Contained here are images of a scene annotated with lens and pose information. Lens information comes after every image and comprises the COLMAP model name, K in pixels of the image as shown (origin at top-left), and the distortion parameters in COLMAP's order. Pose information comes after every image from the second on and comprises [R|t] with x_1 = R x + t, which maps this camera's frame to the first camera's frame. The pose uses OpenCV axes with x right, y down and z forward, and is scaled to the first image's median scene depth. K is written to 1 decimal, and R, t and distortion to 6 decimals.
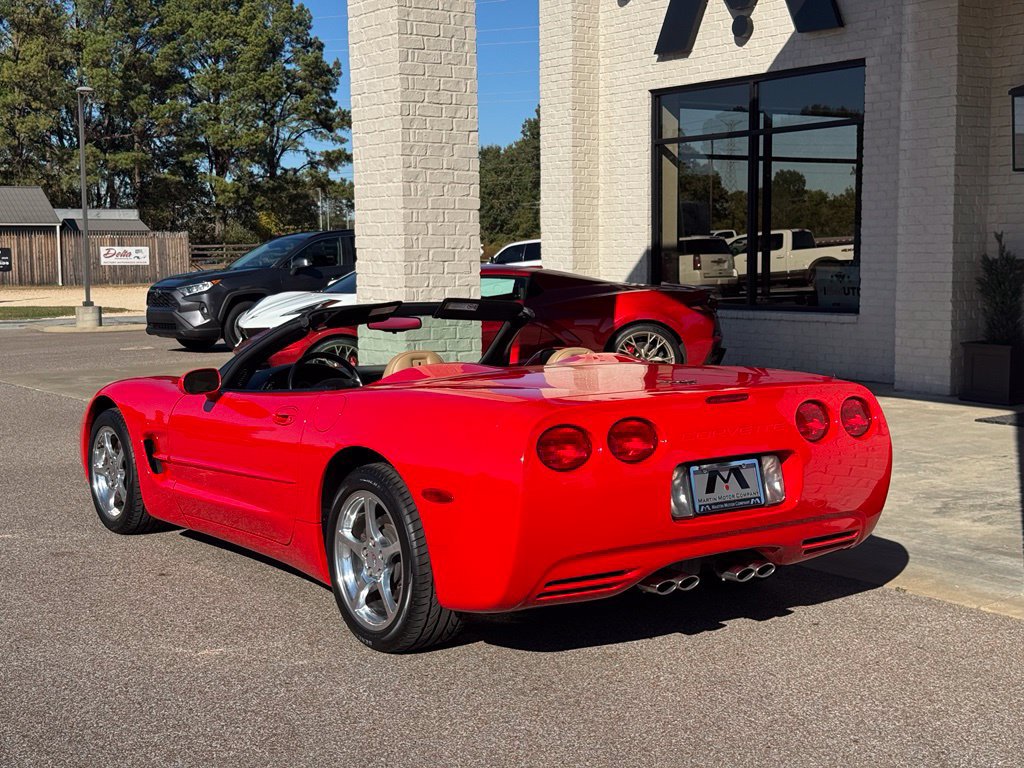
lens RADIAL K [[1428.7, 0, 504.7], [0, 1428.7, 379.8], [0, 0, 1]] dist [0.130869, 0.000000]
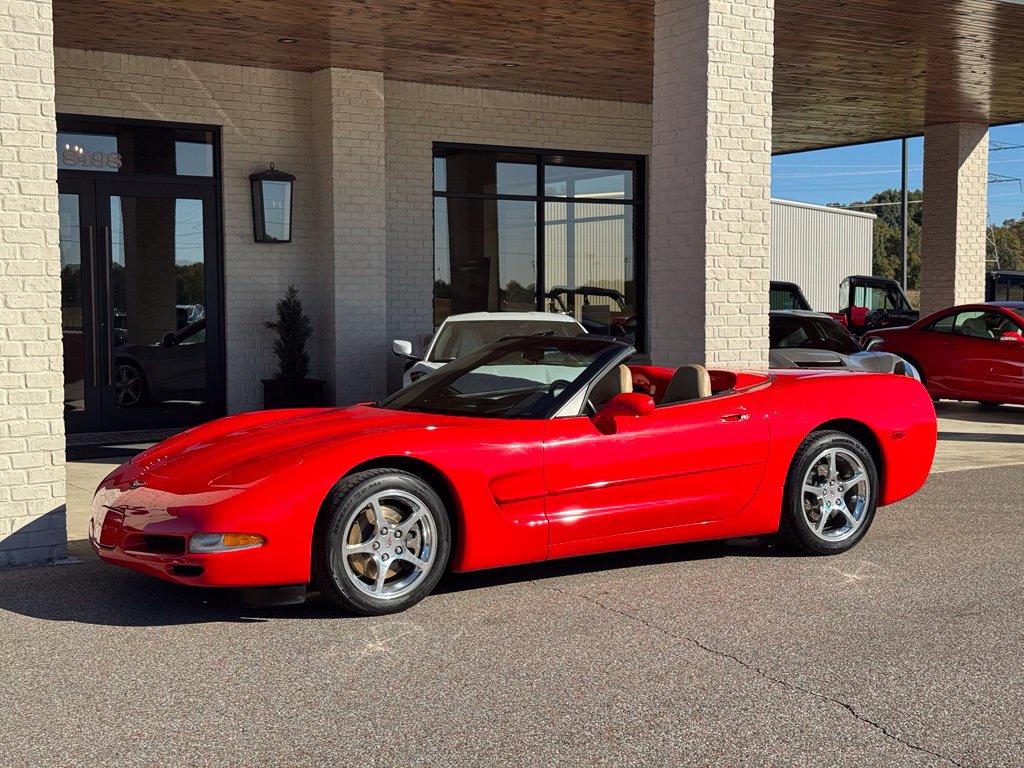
lens RADIAL K [[1428.7, 0, 510.9], [0, 1428.7, 383.9], [0, 0, 1]] dist [0.130869, 0.000000]
pose [[0.041079, -0.046339, 0.998081, -0.655186], [0.098848, 0.994212, 0.042091, -0.035131], [-0.994254, 0.096929, 0.045422, 0.513500]]
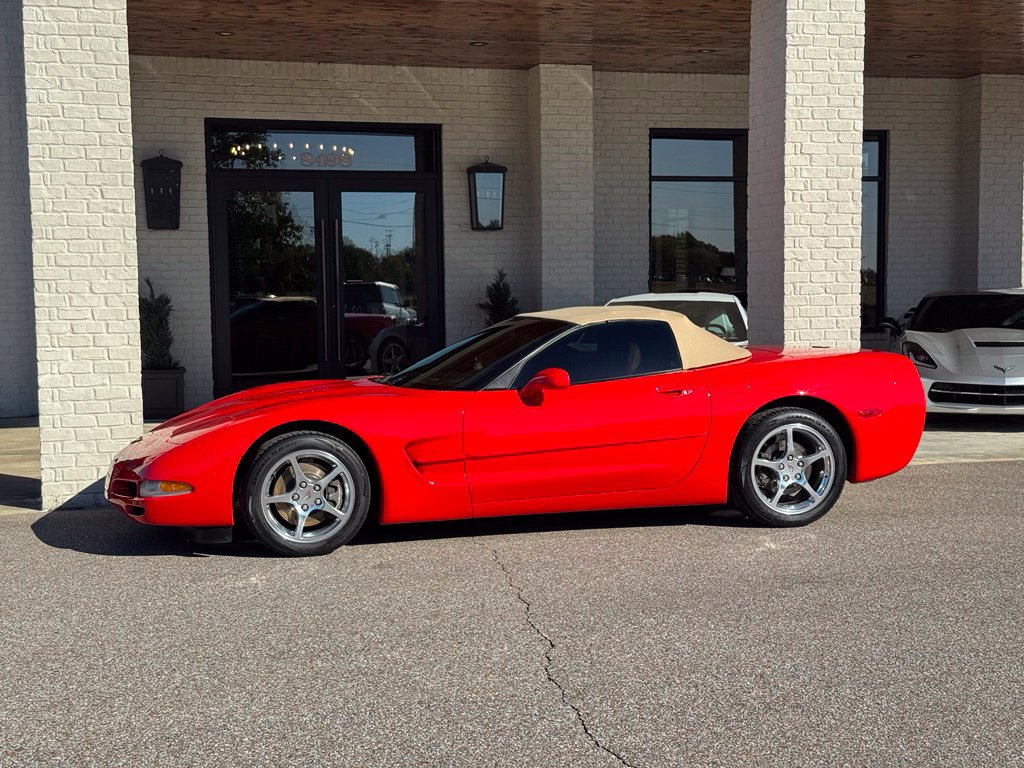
lens RADIAL K [[1428.7, 0, 514.0], [0, 1428.7, 382.9], [0, 0, 1]] dist [0.130869, 0.000000]
pose [[0.340072, -0.056933, 0.938674, -0.673381], [0.097853, 0.994890, 0.024891, -0.014384], [-0.935294, 0.083388, 0.343905, 0.302357]]
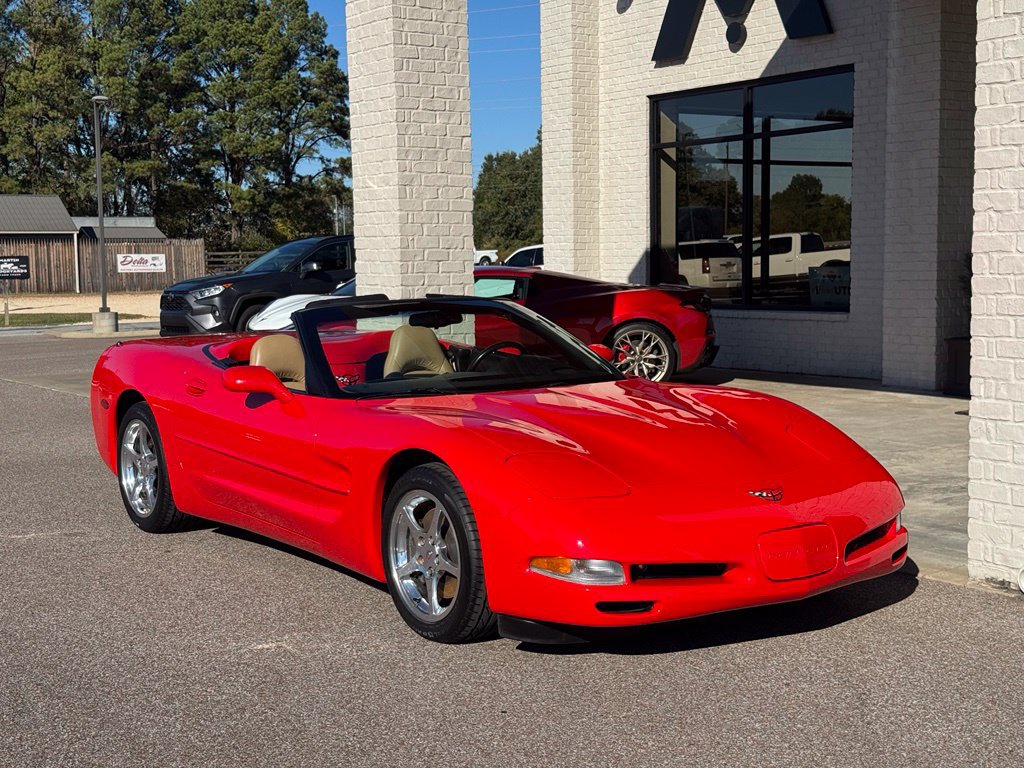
lens RADIAL K [[1428.7, 0, 508.2], [0, 1428.7, 390.6], [0, 0, 1]] dist [0.130869, 0.000000]
pose [[0.999947, -0.003941, -0.009559, 0.013405], [0.003970, 0.999988, 0.002982, 0.006760], [0.009547, -0.003020, 0.999950, -0.034622]]
